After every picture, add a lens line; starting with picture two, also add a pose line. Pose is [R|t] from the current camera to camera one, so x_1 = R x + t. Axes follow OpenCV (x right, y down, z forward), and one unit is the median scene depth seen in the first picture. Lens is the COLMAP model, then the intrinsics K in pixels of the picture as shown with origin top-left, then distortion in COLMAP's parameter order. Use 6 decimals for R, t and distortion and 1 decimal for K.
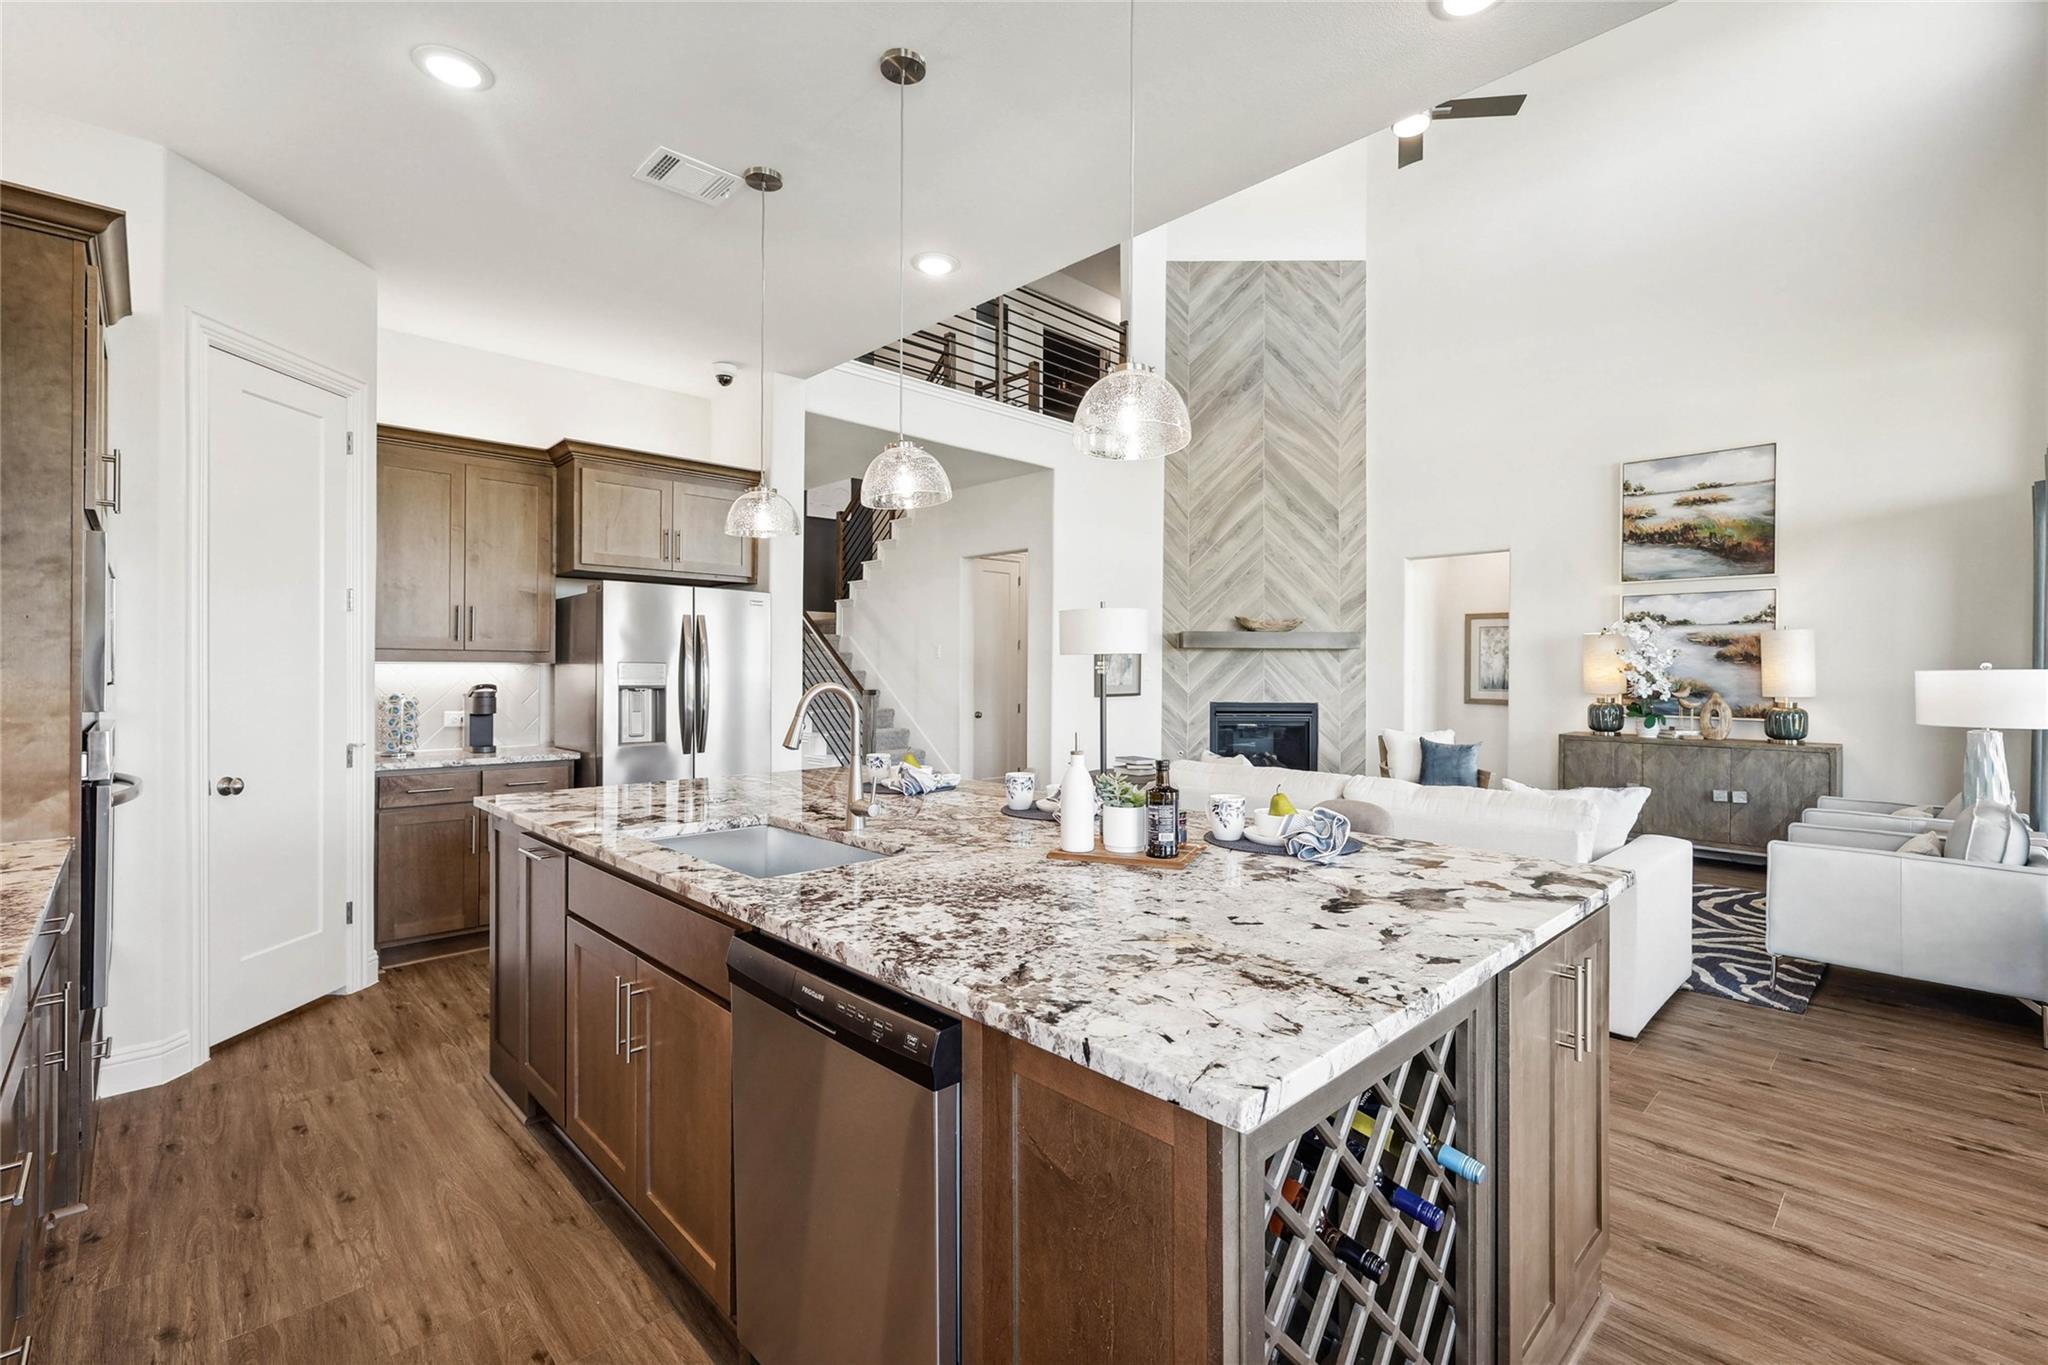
lens RADIAL K [[906.8, 0, 1033.1], [0, 906.8, 675.9], [0, 0, 1]] dist [-0.000301, -0.000082]
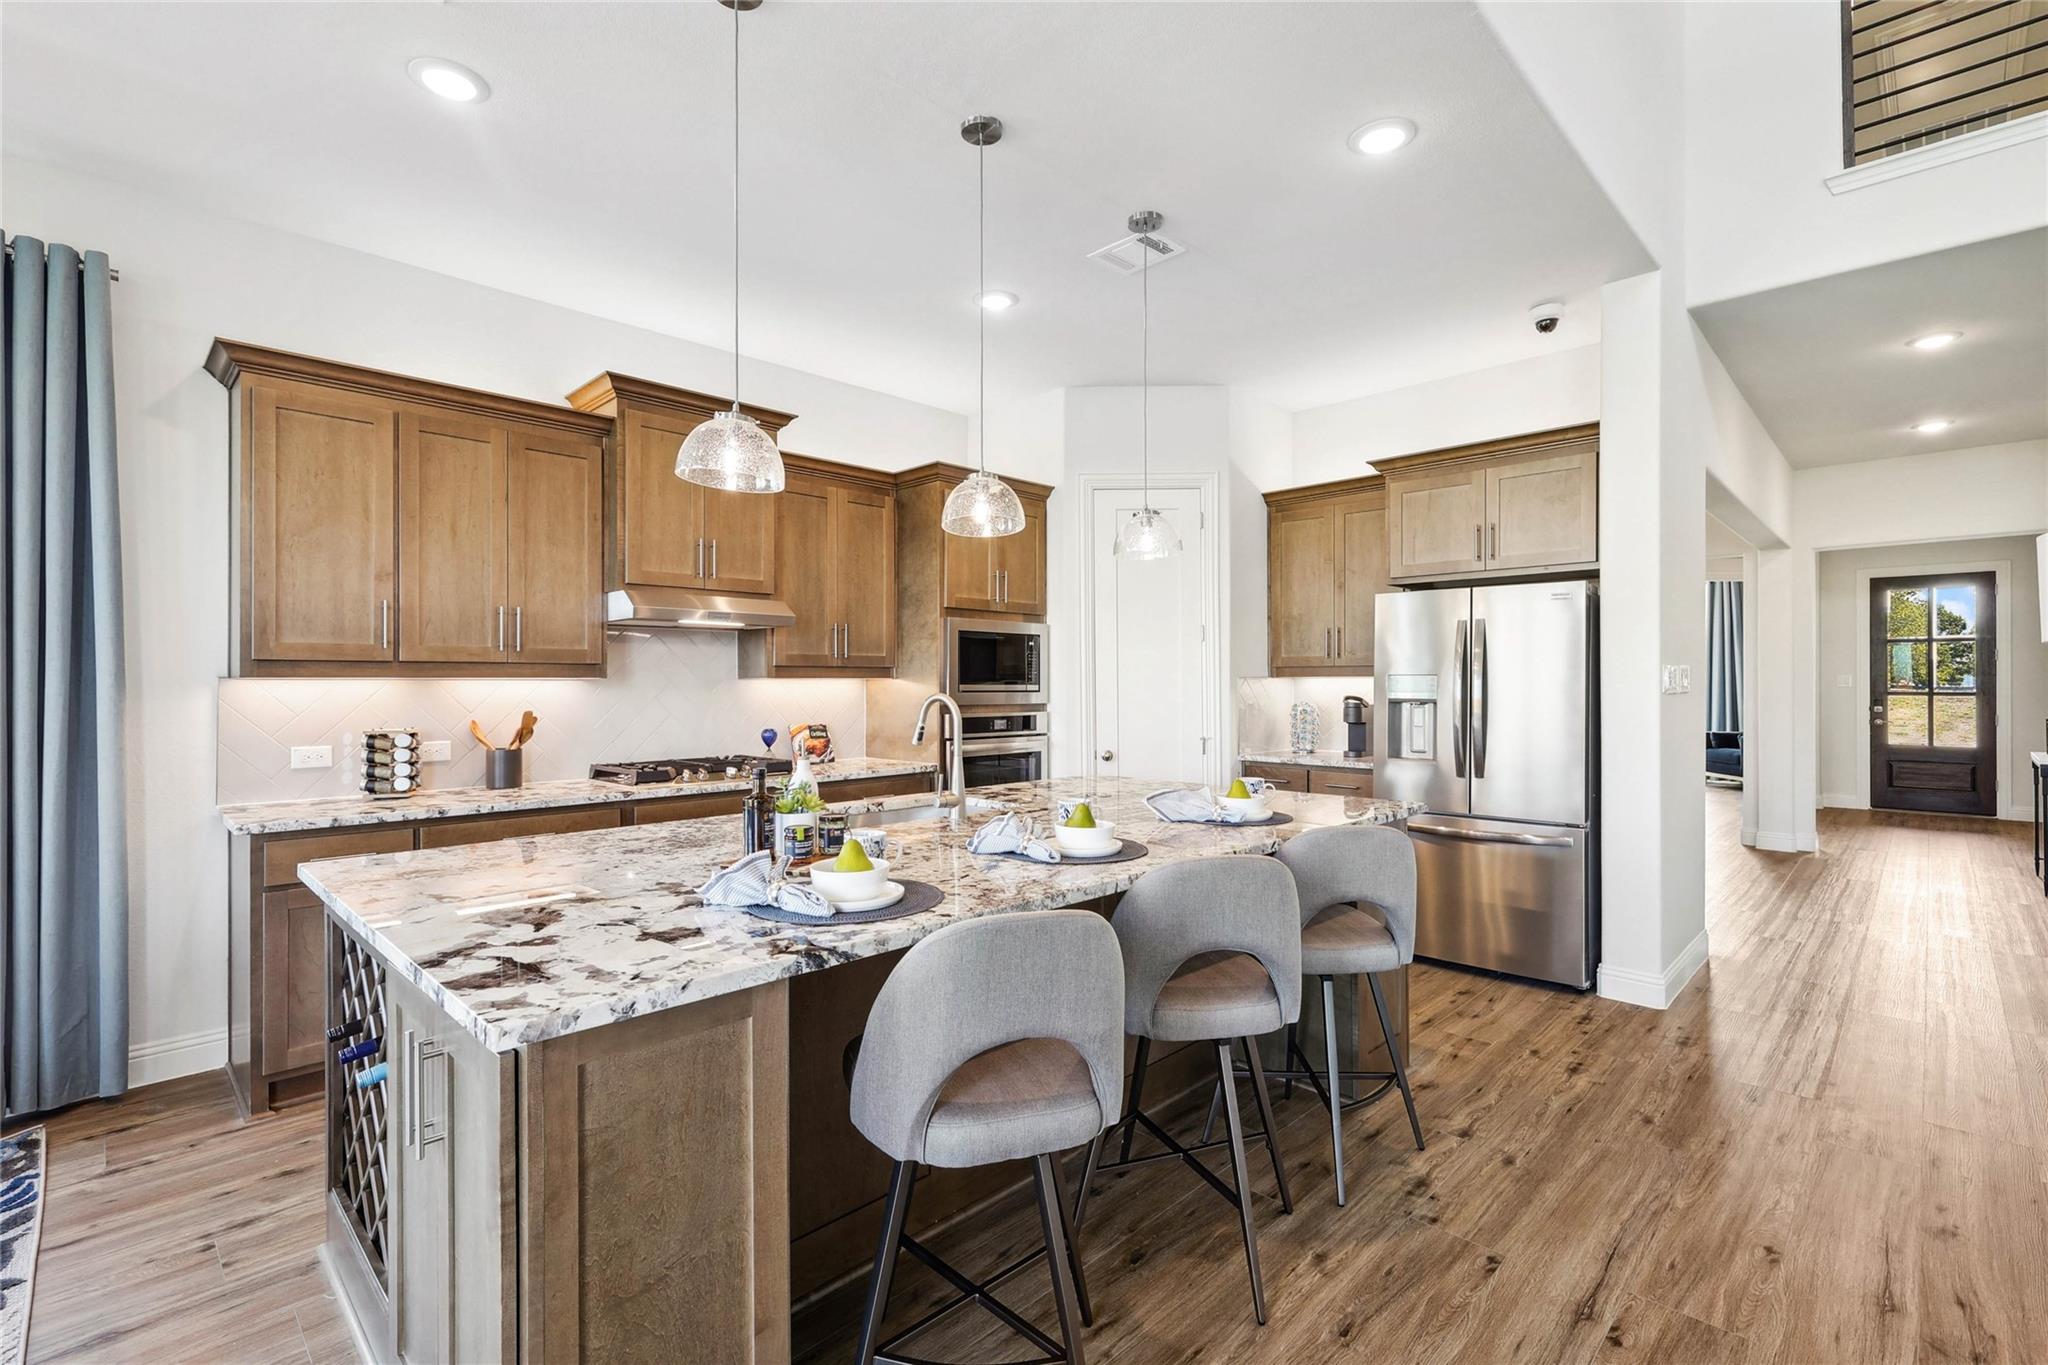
lens RADIAL K [[906.8, 0, 1033.1], [0, 906.8, 675.9], [0, 0, 1]] dist [-0.000301, -0.000082]
pose [[0.018543, -0.009363, -0.999784, 0.291772], [-0.001135, 0.999955, -0.009386, -0.002708], [0.999827, 0.001308, 0.018532, 0.334190]]
